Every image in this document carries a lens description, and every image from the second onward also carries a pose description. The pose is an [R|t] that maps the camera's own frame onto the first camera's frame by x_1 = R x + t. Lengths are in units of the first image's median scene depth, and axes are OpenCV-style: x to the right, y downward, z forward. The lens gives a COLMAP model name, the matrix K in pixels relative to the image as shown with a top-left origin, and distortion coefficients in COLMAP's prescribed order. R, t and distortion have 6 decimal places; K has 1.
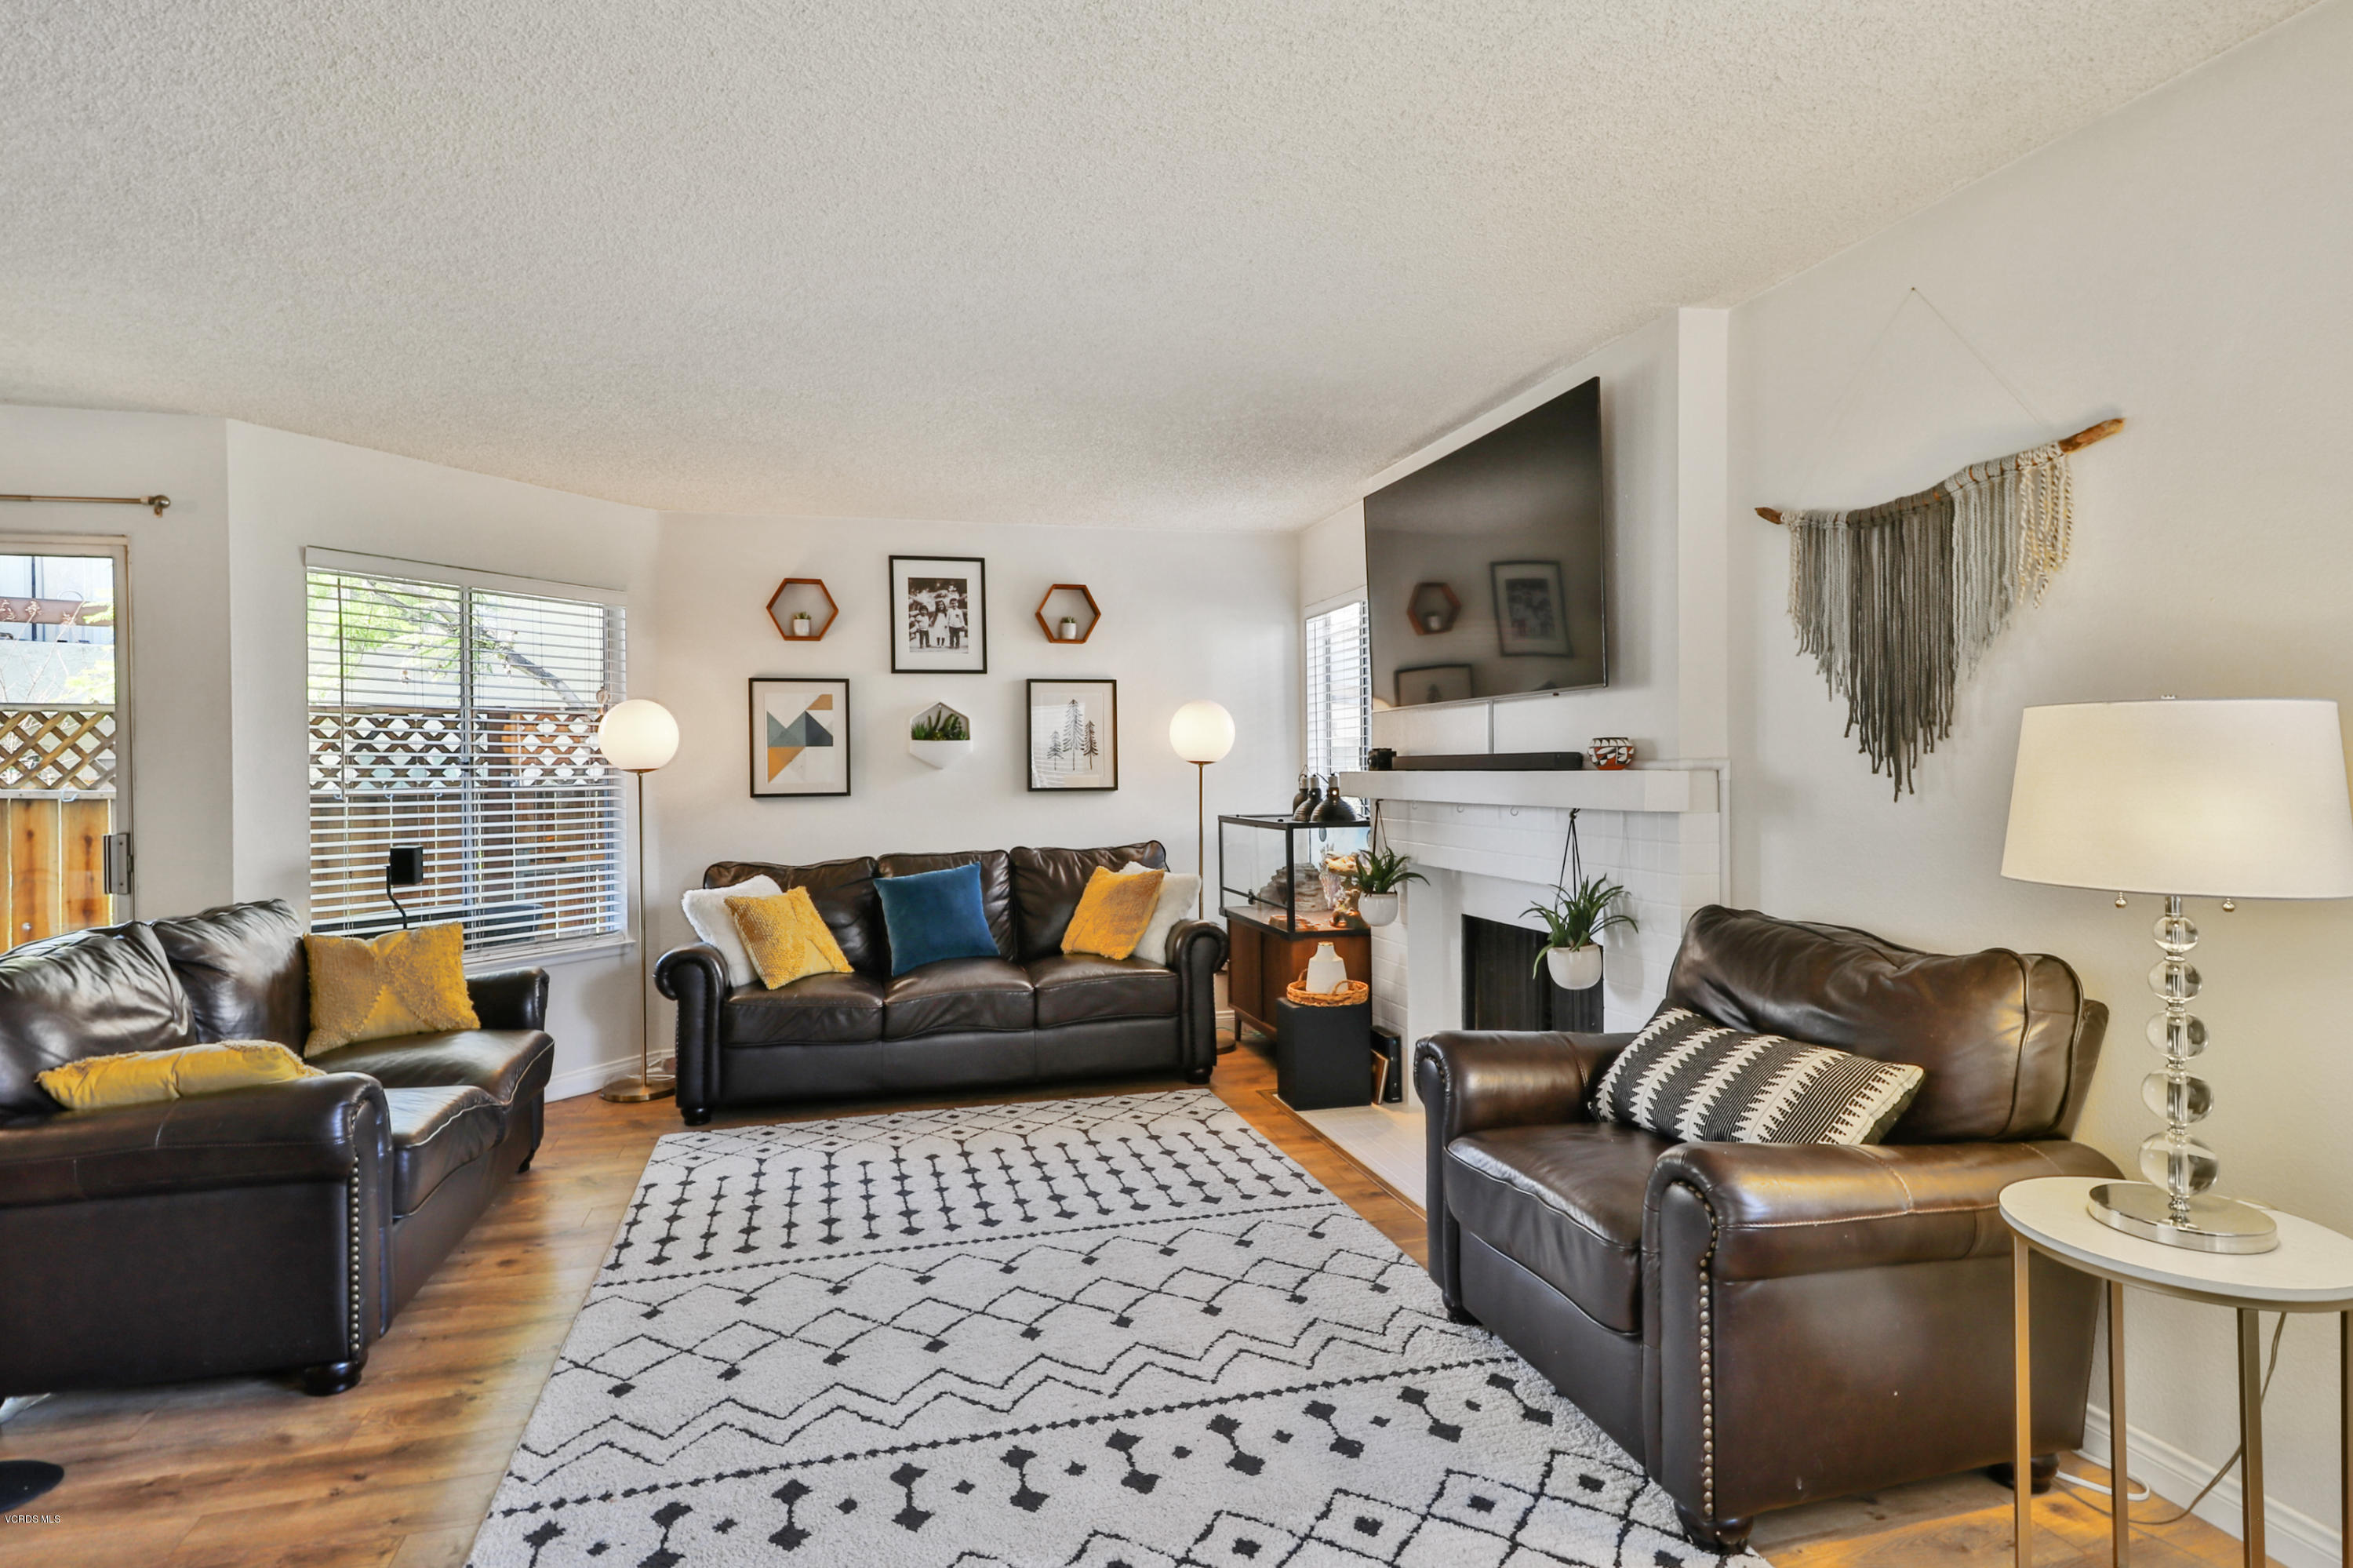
lens RADIAL K [[1210.6, 0, 1171.0], [0, 1210.6, 774.1], [0, 0, 1]] dist [0.023838, -0.007251]
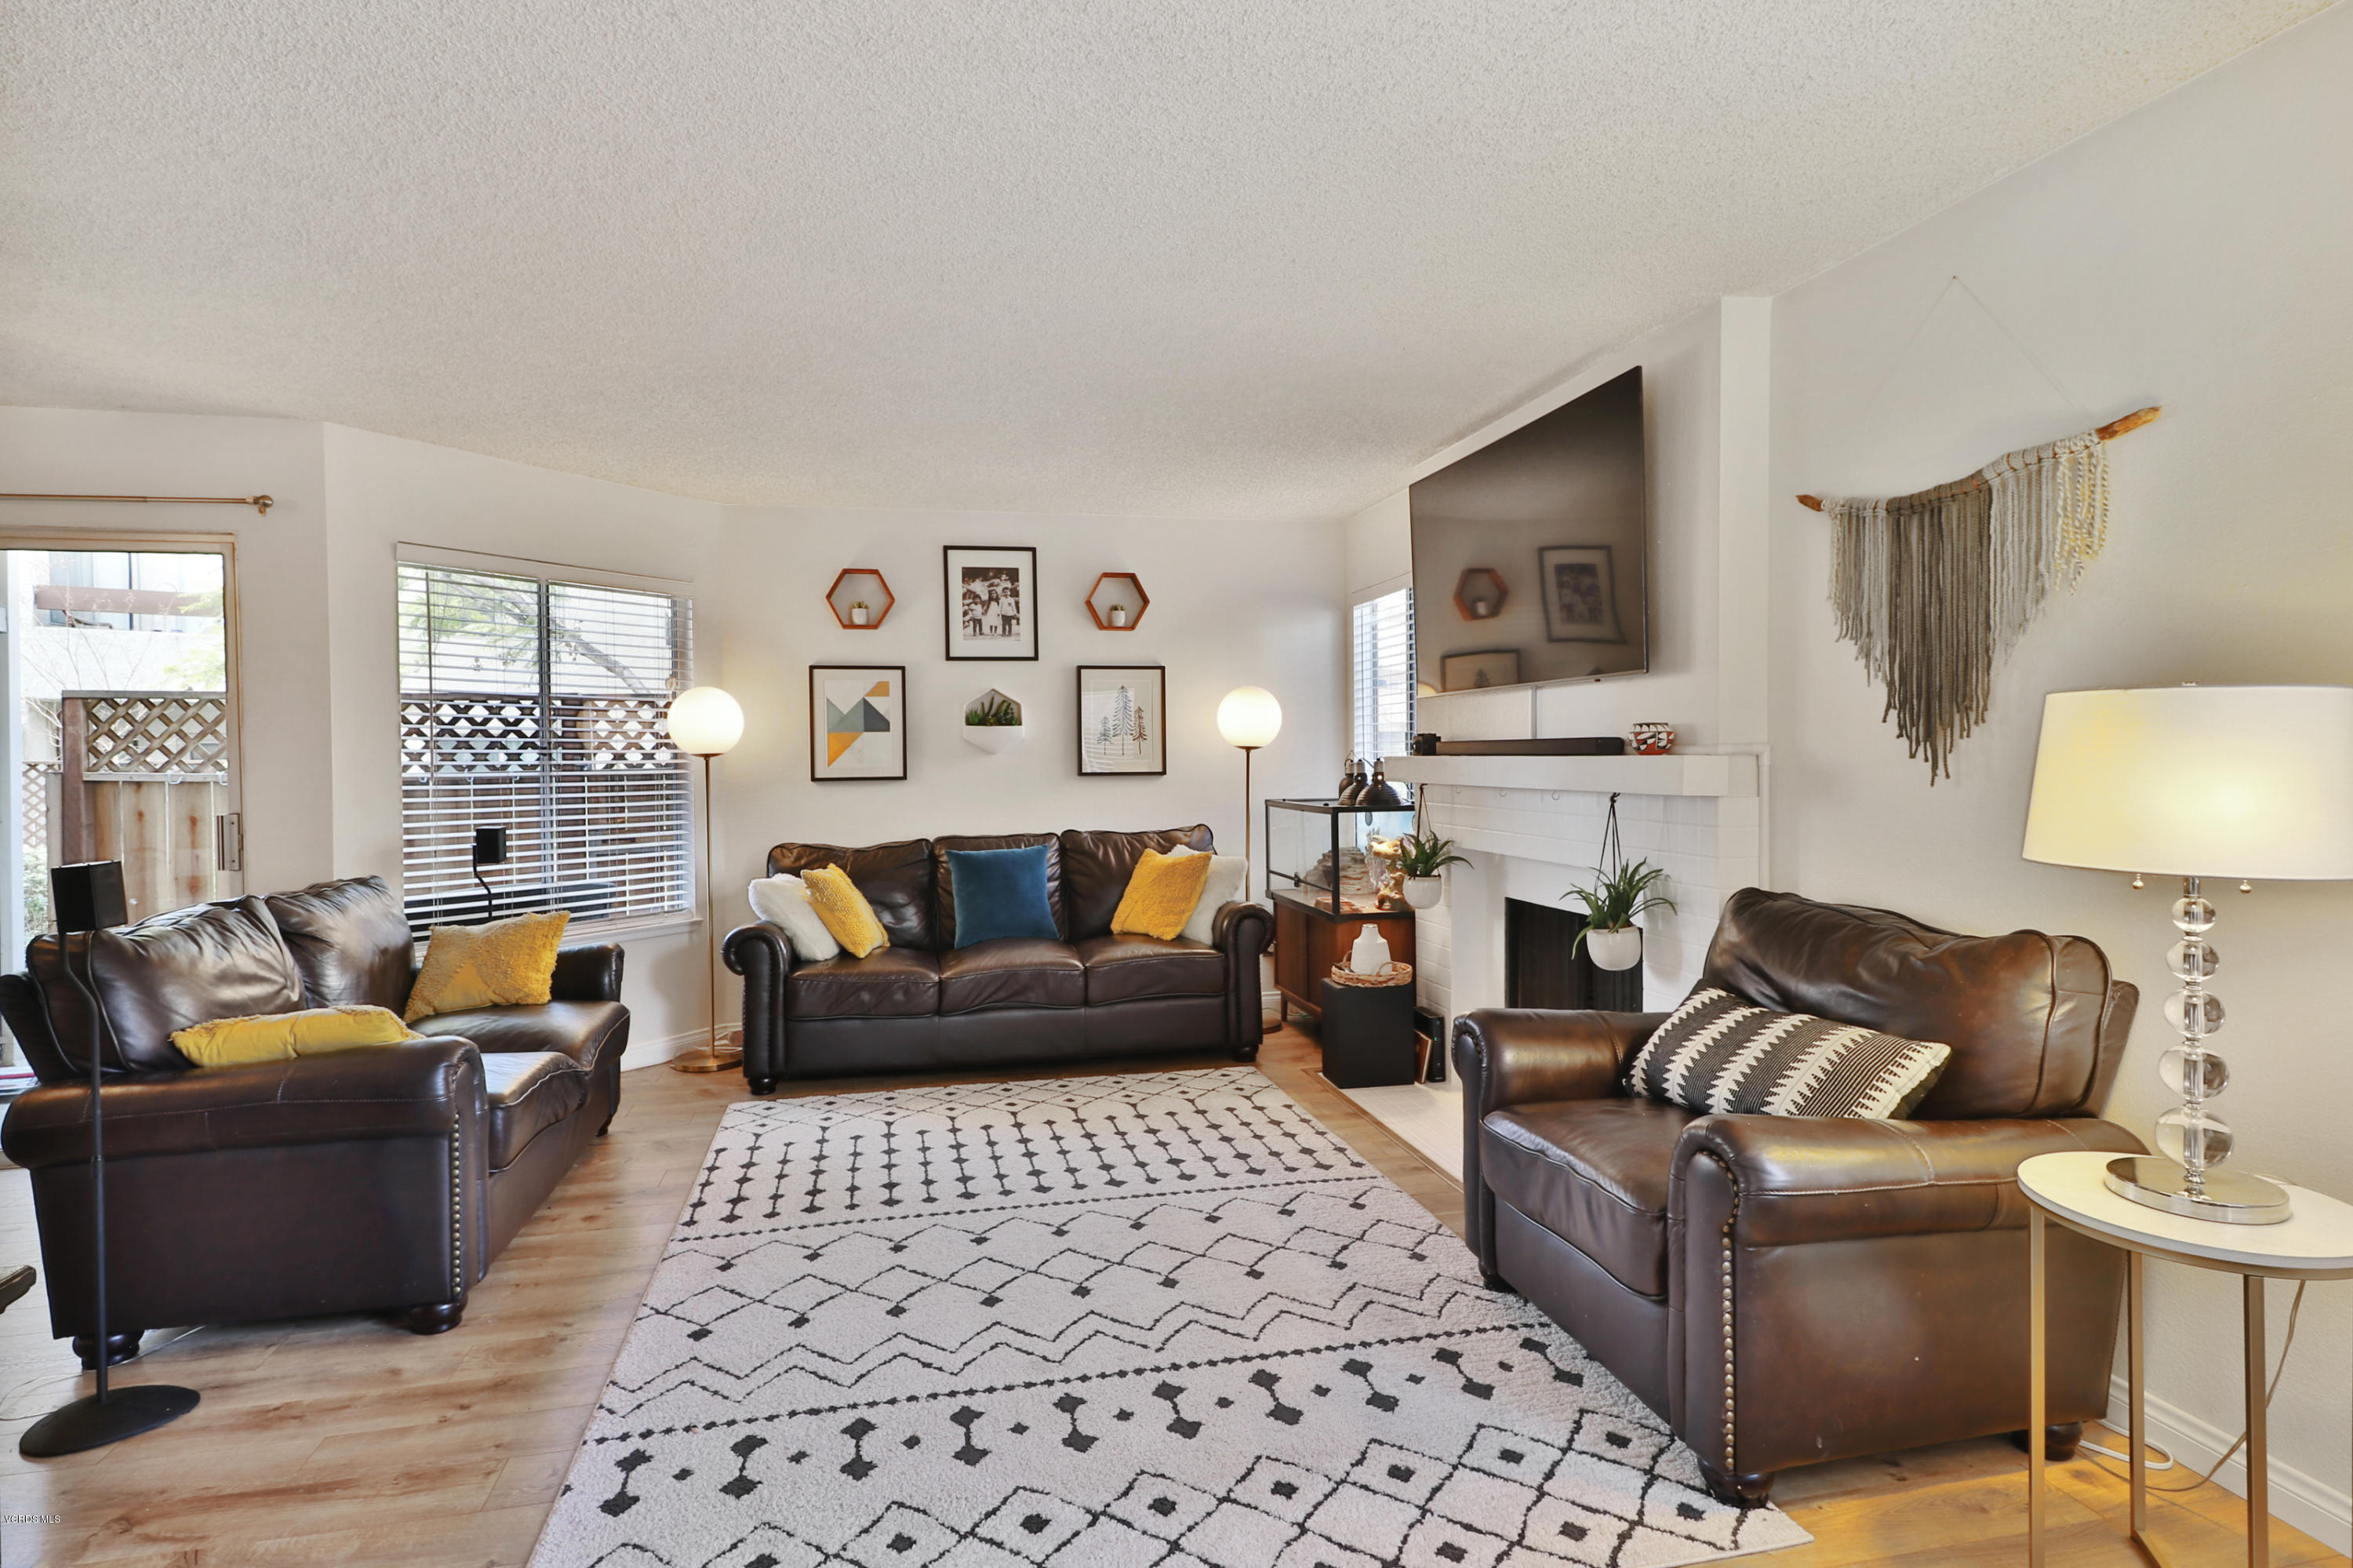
lens RADIAL K [[1210.6, 0, 1172.7], [0, 1210.6, 765.1], [0, 0, 1]] dist [0.023838, -0.007251]
pose [[0.999208, 0.000834, -0.039774, 0.004356], [-0.000635, 0.999987, 0.005023, 0.000463], [0.039778, -0.004994, 0.999196, -0.038400]]
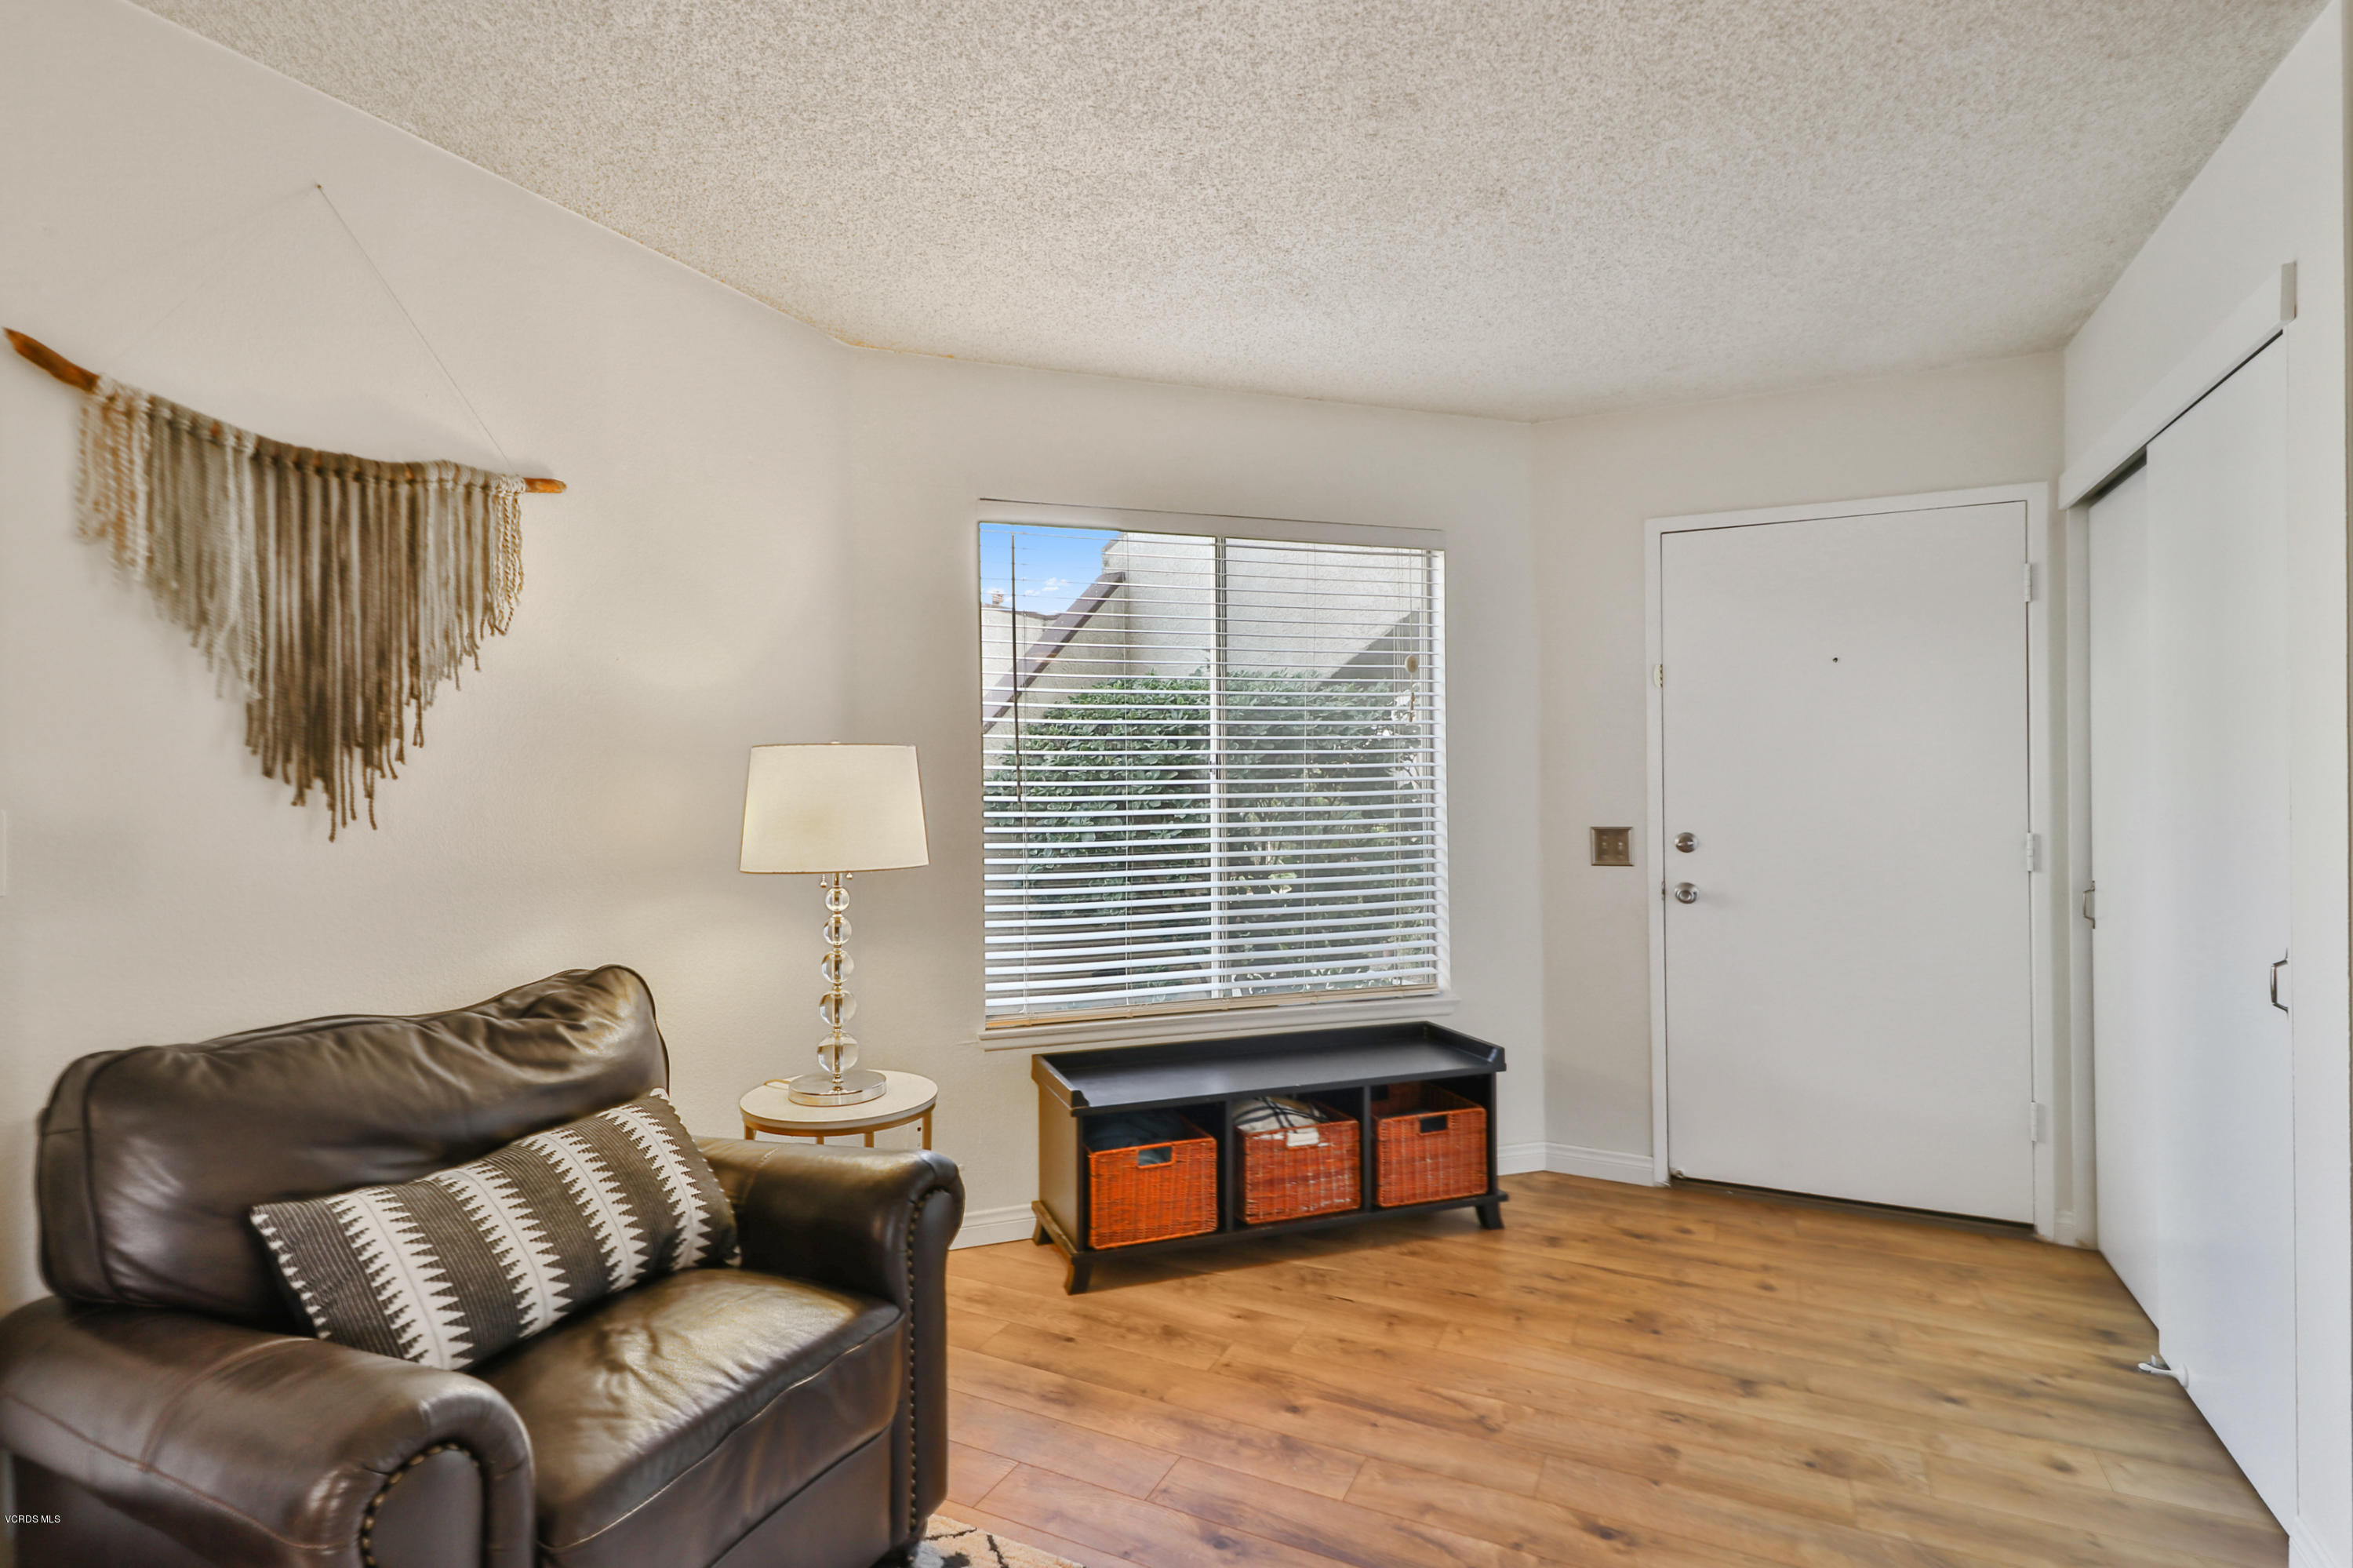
lens RADIAL K [[1210.6, 0, 1177.9], [0, 1210.6, 777.5], [0, 0, 1]] dist [0.023838, -0.007251]
pose [[-0.763586, 0.003856, 0.645695, -0.329186], [0.011521, 0.999904, 0.007654, -0.018641], [-0.645604, 0.013283, -0.763557, 1.319703]]
